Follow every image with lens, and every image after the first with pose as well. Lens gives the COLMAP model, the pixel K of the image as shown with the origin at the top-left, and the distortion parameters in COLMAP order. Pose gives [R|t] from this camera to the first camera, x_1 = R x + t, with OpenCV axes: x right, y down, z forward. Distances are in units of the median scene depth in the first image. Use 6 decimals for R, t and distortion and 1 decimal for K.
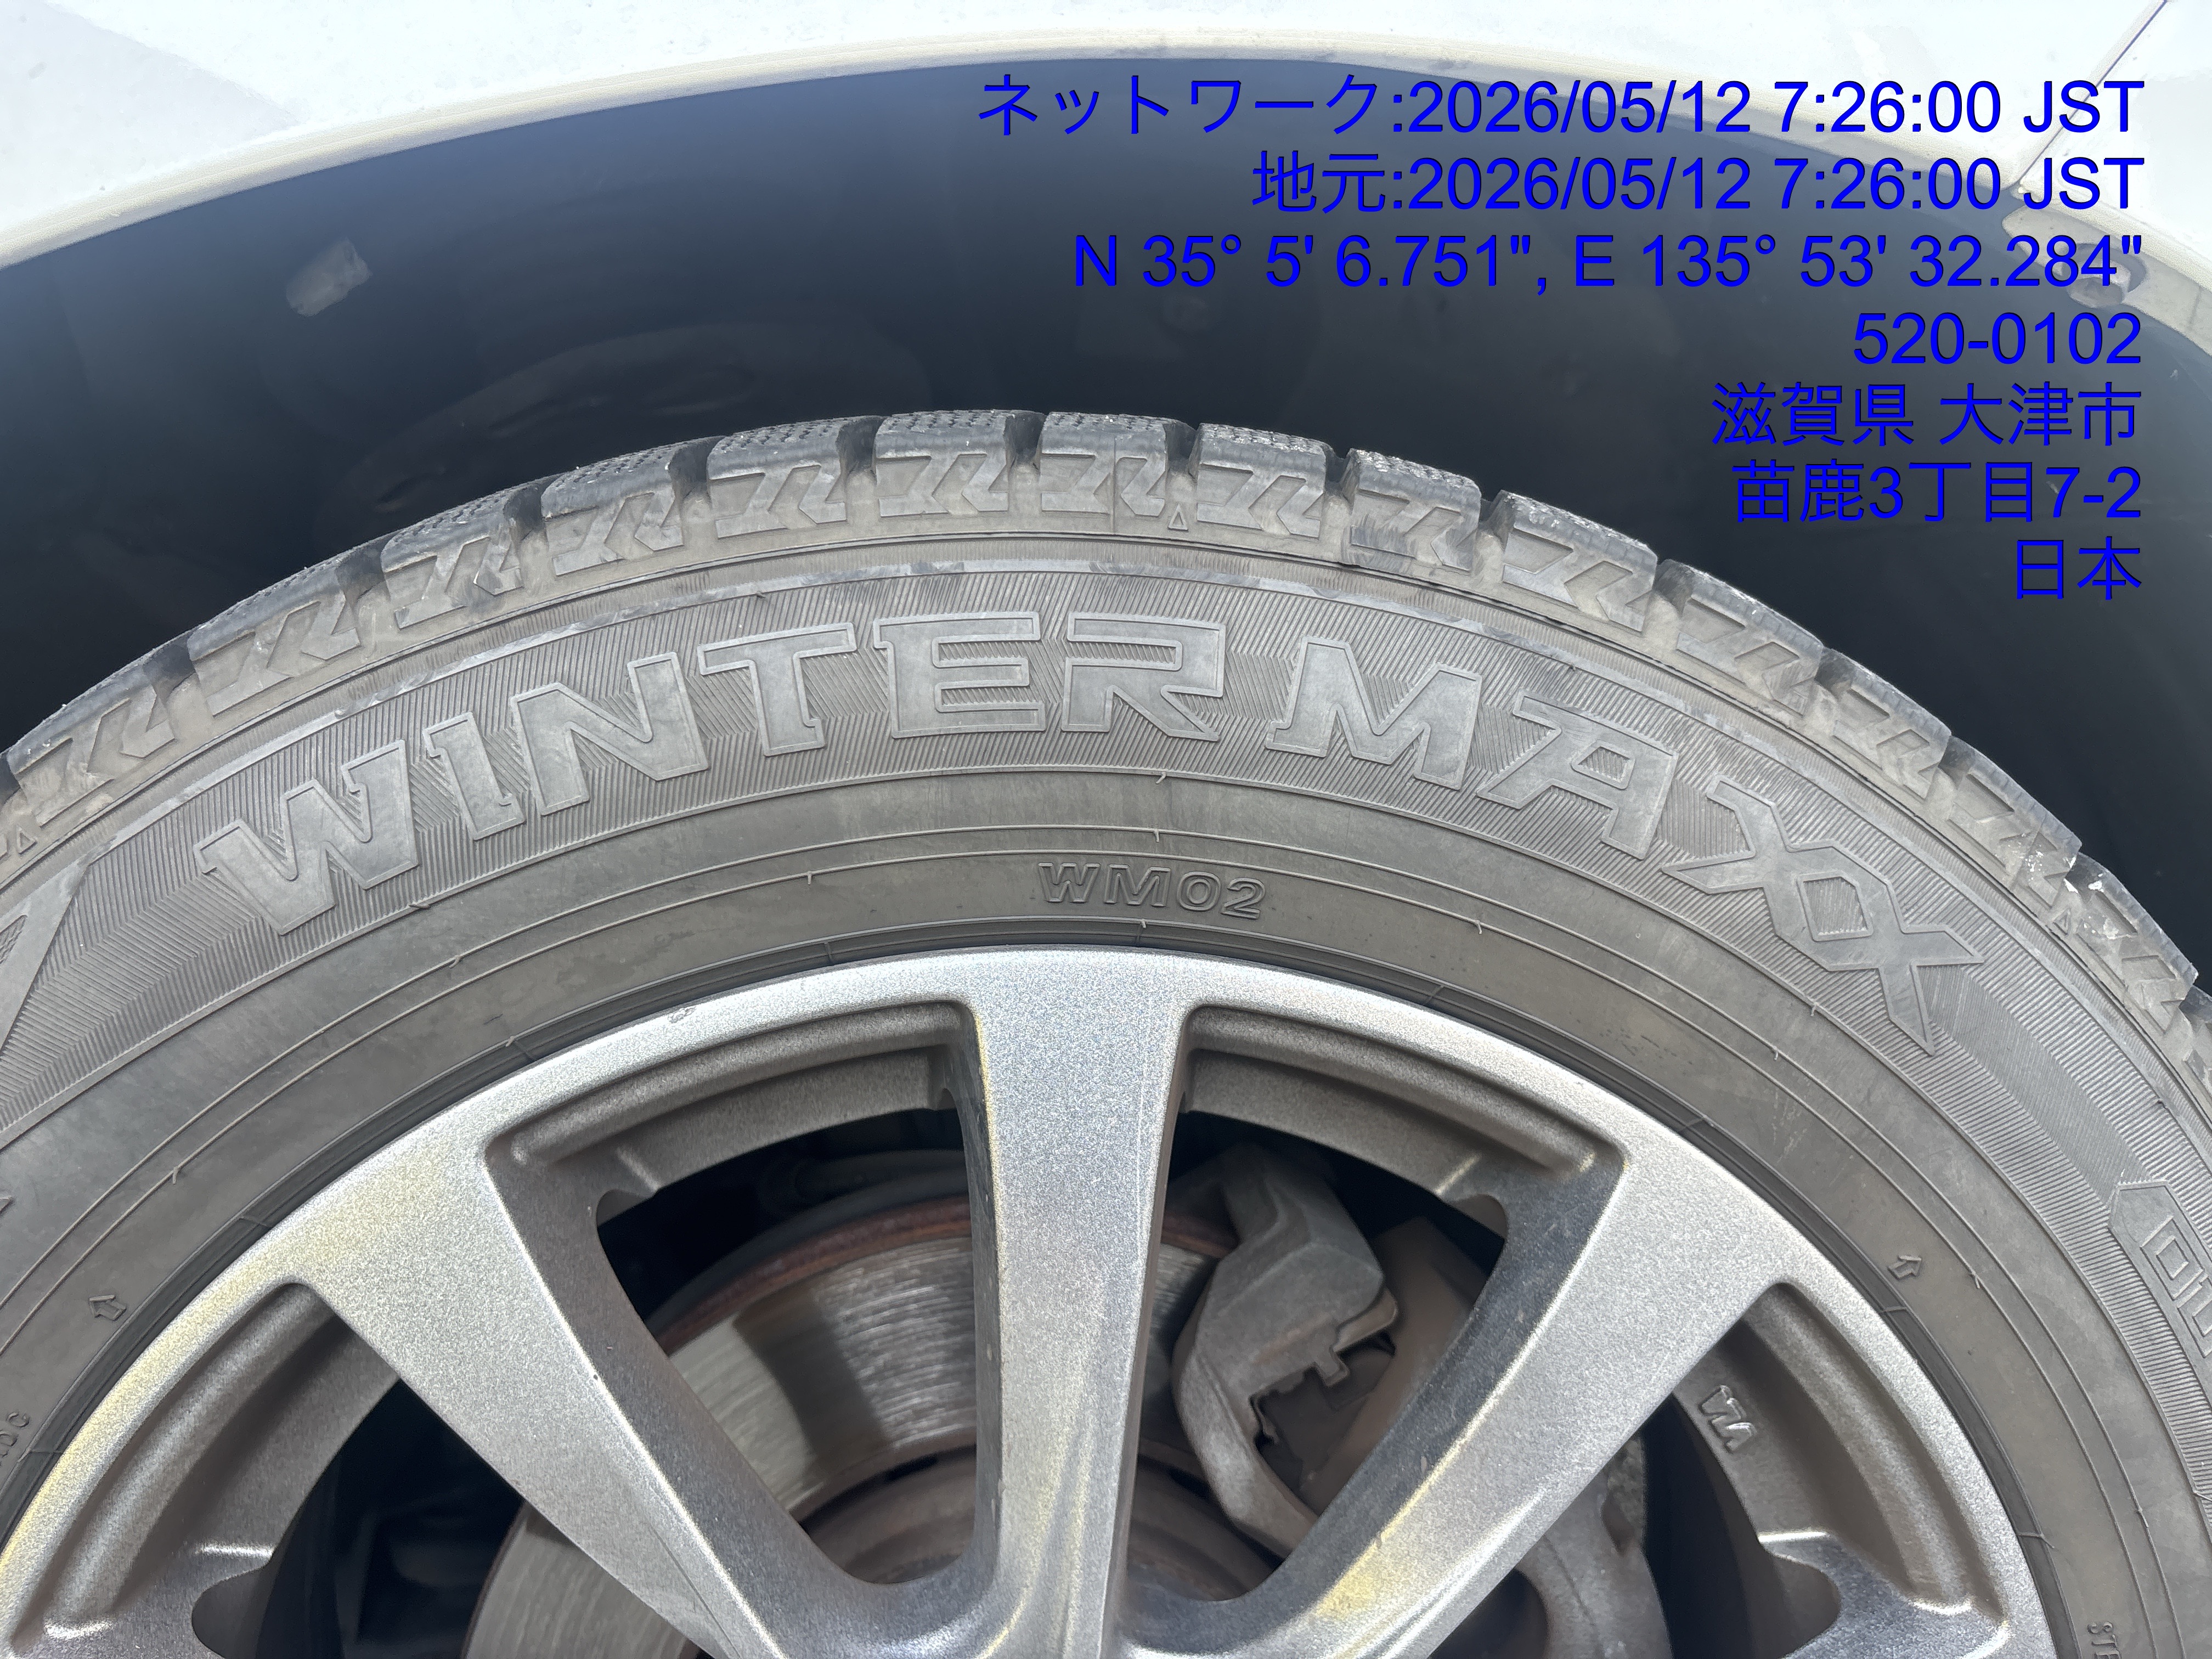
lens RADIAL K [[1763.4, 0, 1106.0], [0, 1763.4, 829.5], [0, 0, 1]] dist [0.004331, -0.041239]
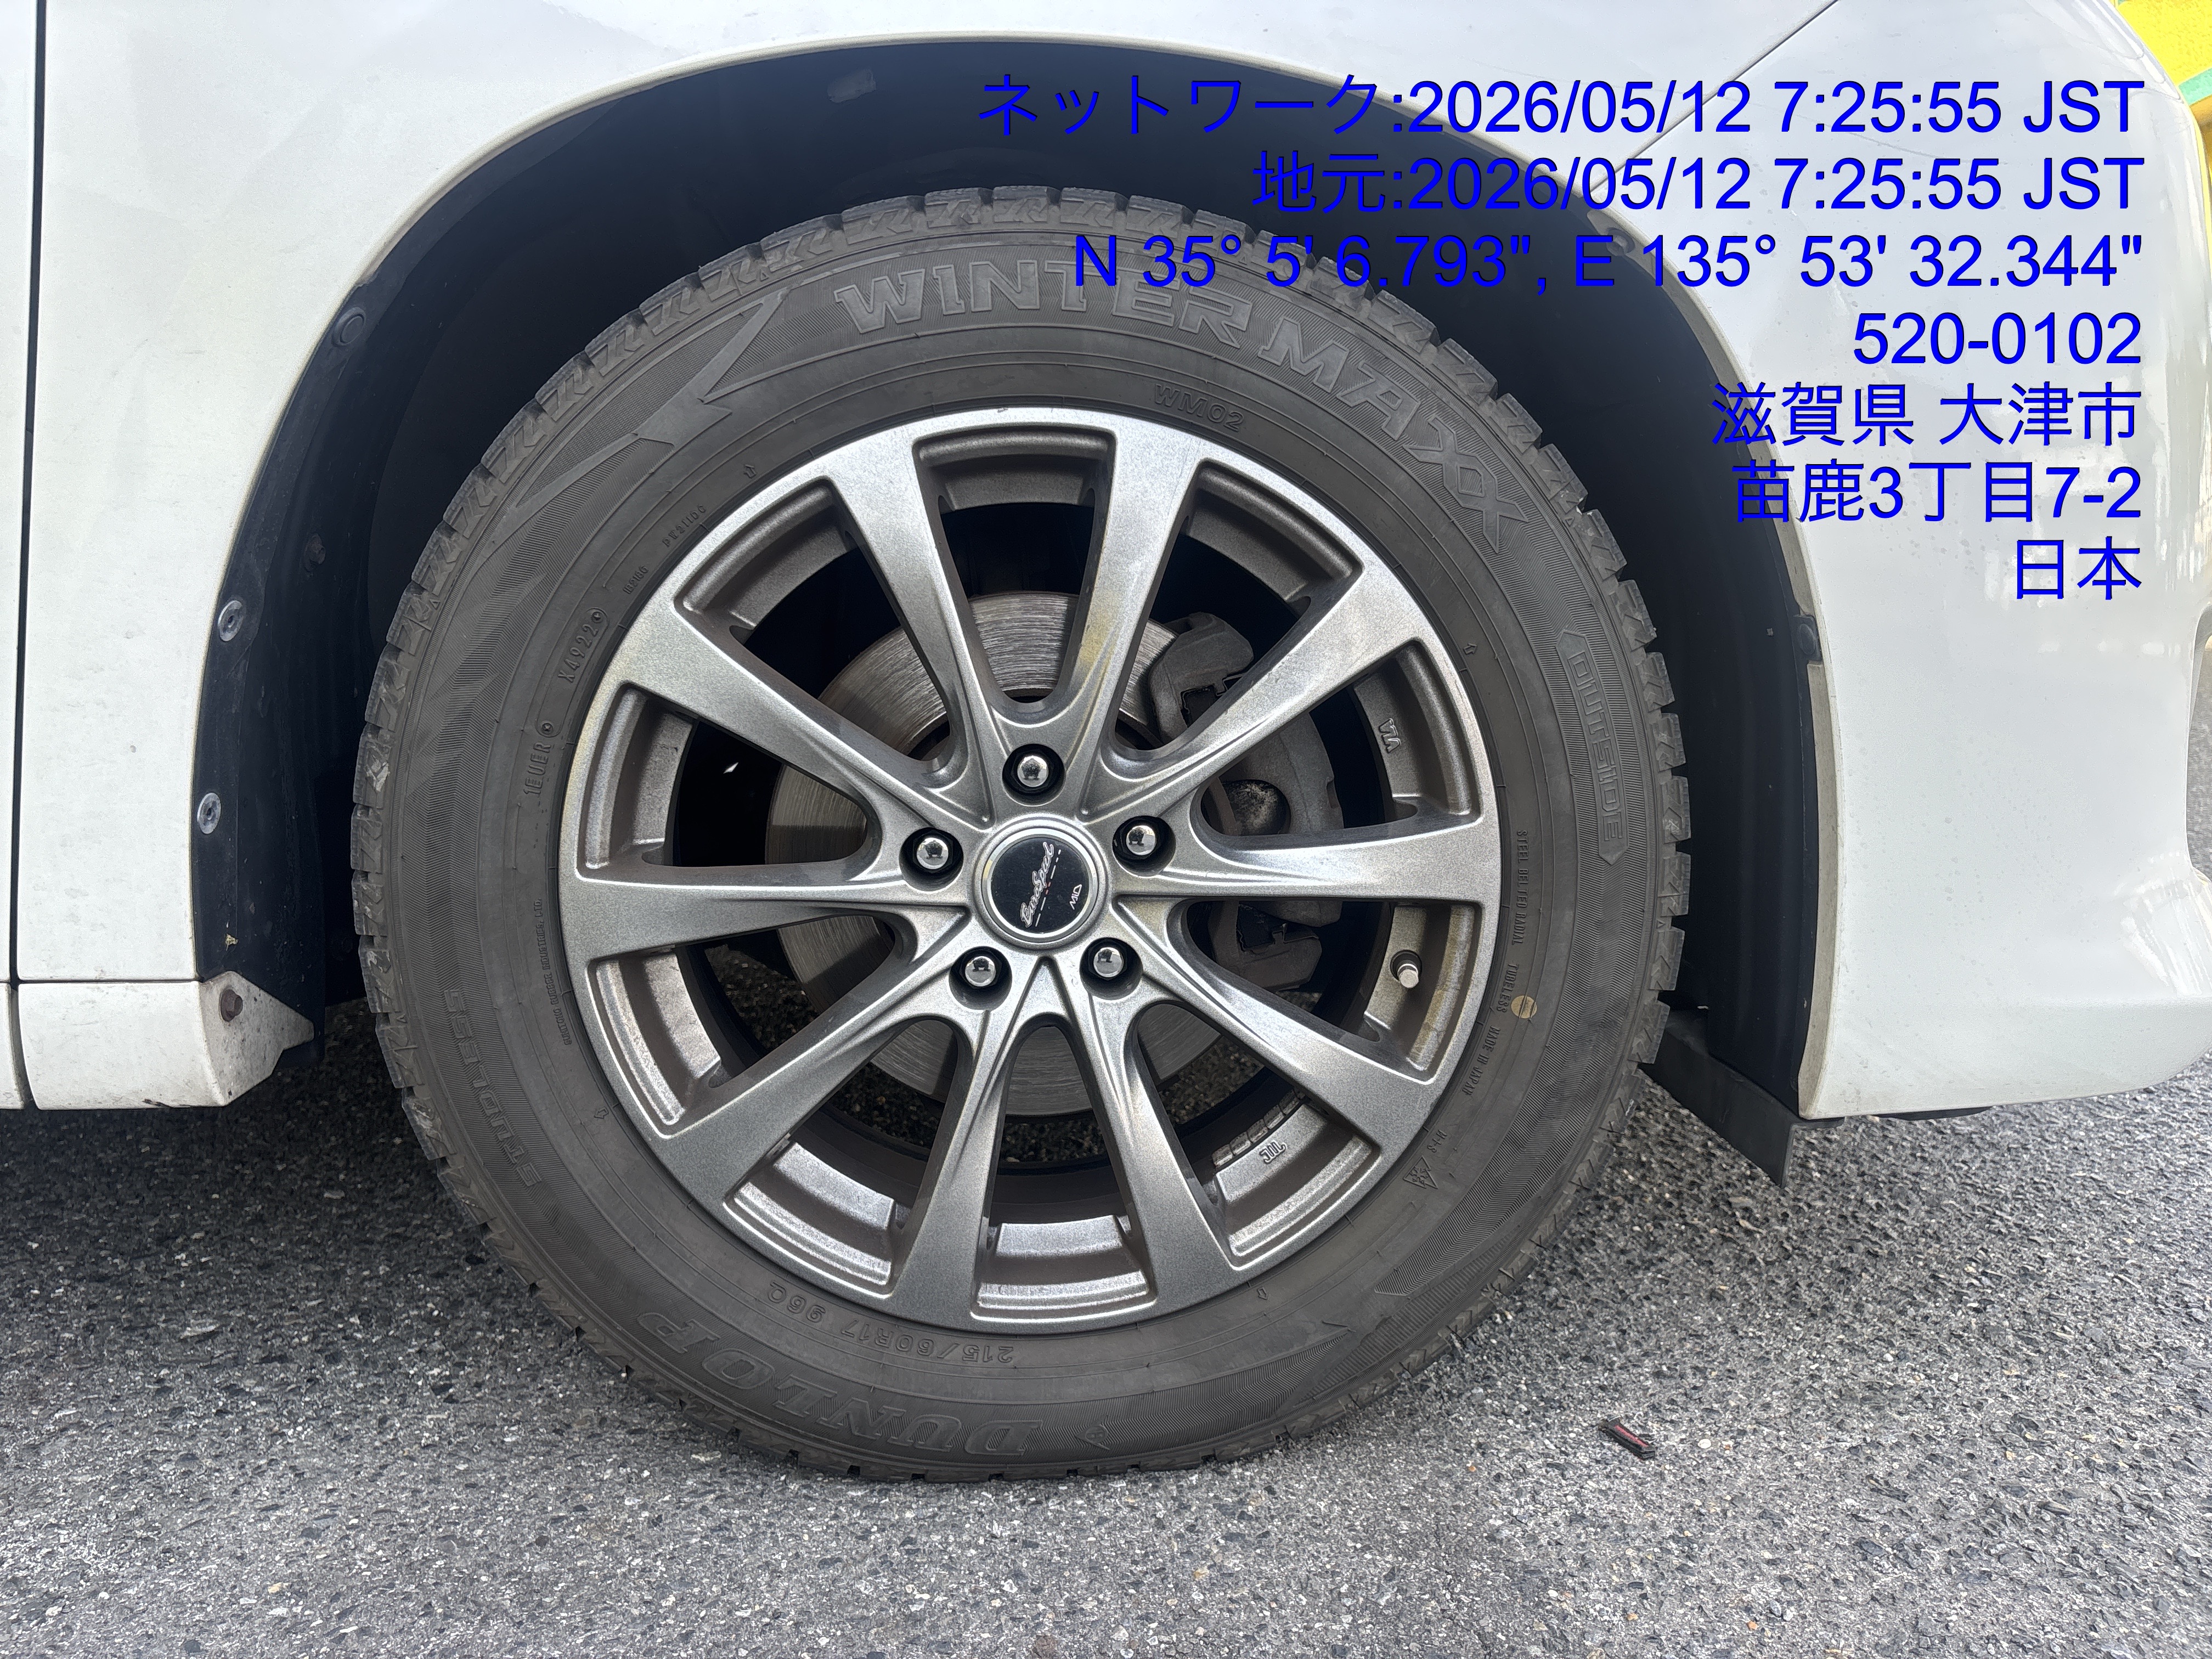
lens RADIAL K [[1631.2, 0, 1106.0], [0, 1631.2, 829.5], [0, 0, 1]] dist [0.000551, -0.000187]
pose [[0.974189, 0.225455, 0.011236, 0.007576], [-0.225703, 0.973684, 0.031590, 0.562049], [-0.003819, -0.033310, 0.999438, -1.279566]]
